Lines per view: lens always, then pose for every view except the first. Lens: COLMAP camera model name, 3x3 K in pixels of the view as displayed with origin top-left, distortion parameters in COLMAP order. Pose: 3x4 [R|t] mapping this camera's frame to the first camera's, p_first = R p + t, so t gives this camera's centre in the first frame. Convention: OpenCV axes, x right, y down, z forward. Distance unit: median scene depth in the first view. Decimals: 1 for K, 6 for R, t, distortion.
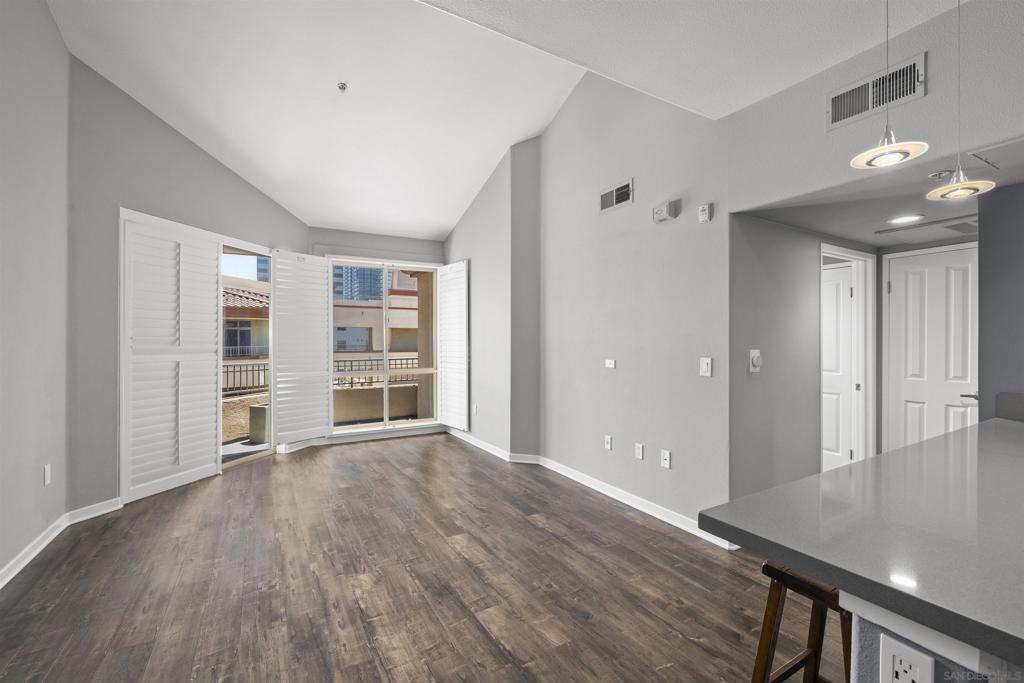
lens RADIAL K [[433.1, 0, 509.1], [0, 433.1, 341.1], [0, 0, 1]] dist [-0.003871, -0.000168]
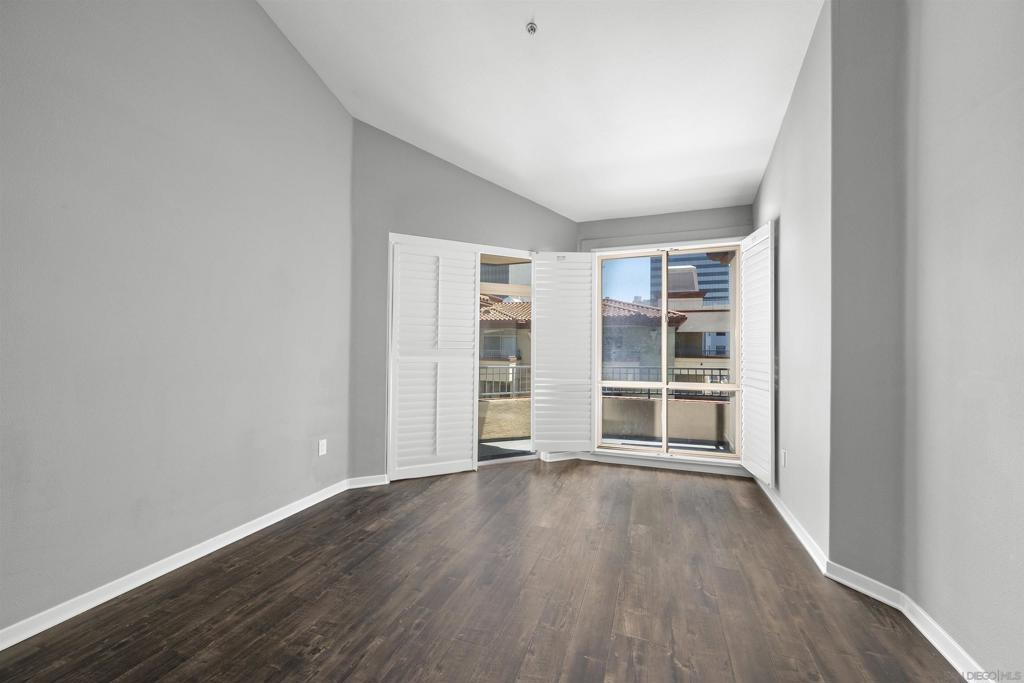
lens RADIAL K [[402.7, 0, 512.0], [0, 402.7, 341.5], [0, 0, 1]] dist [-0.000916, -0.000218]
pose [[0.648016, -0.002836, -0.761622, 0.173985], [-0.006193, 0.999940, -0.008992, 0.000788], [0.761602, 0.010544, 0.647959, 0.536747]]
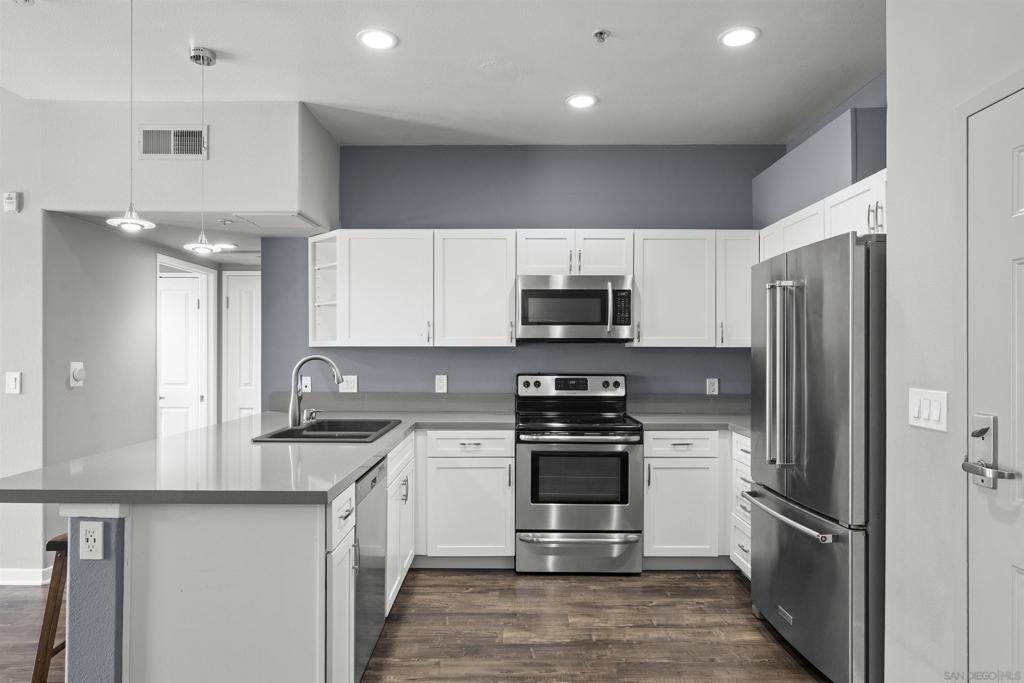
lens RADIAL K [[615.0, 0, 510.8], [0, 615.0, 356.0], [0, 0, 1]] dist [-0.000958, 0.000695]
pose [[0.495566, -0.001901, 0.868568, -0.094824], [-0.002243, 0.999991, 0.003469, 0.000382], [-0.868567, -0.003667, 0.495558, -0.384327]]
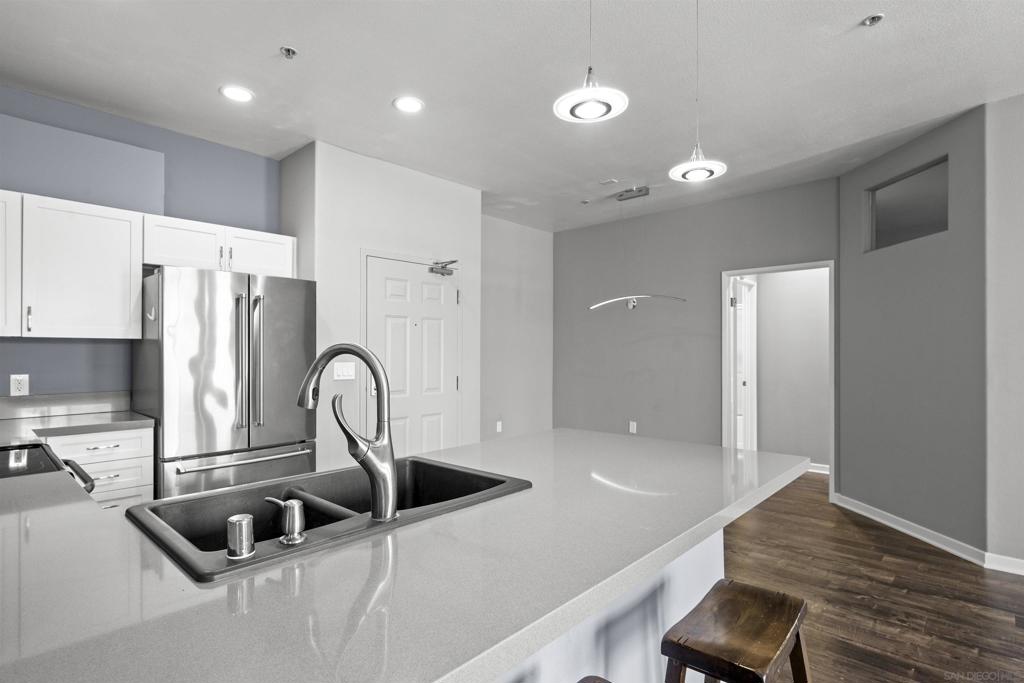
lens RADIAL K [[516.8, 0, 508.8], [0, 516.8, 351.2], [0, 0, 1]] dist [0.009266, -0.000136]
pose [[-0.954812, 0.000975, -0.297209, 0.597193], [0.000452, 0.999998, 0.001829, 0.006754], [0.297210, 0.001612, -0.954811, 0.729546]]
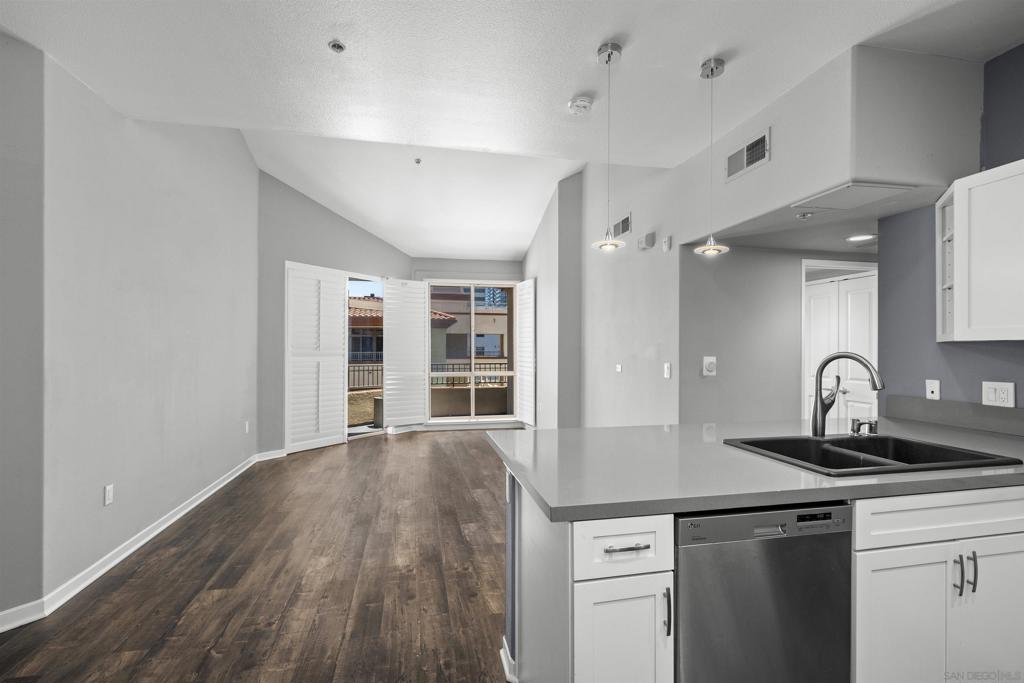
lens RADIAL K [[465.1, 0, 510.0], [0, 465.1, 346.9], [0, 0, 1]] dist [0.003276, -0.000202]
pose [[0.950800, 0.002327, -0.309797, 0.373845], [-0.003016, 0.999994, -0.001746, -0.001853], [0.309791, 0.002594, 0.950801, -0.328889]]
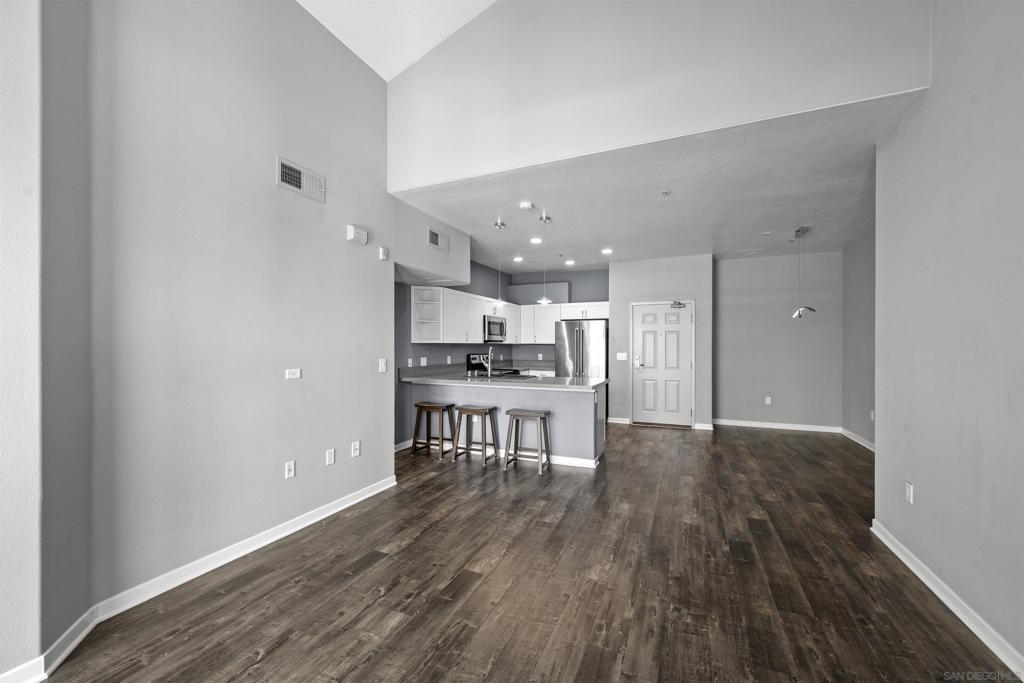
lens RADIAL K [[407.7, 0, 511.7], [0, 407.7, 344.4], [0, 0, 1]] dist [0.000007, 0.000107]
pose [[-0.598556, 0.002502, 0.801077, -0.710173], [-0.000032, 0.999995, -0.003147, -0.002267], [-0.801081, -0.001910, -0.598553, 1.236543]]
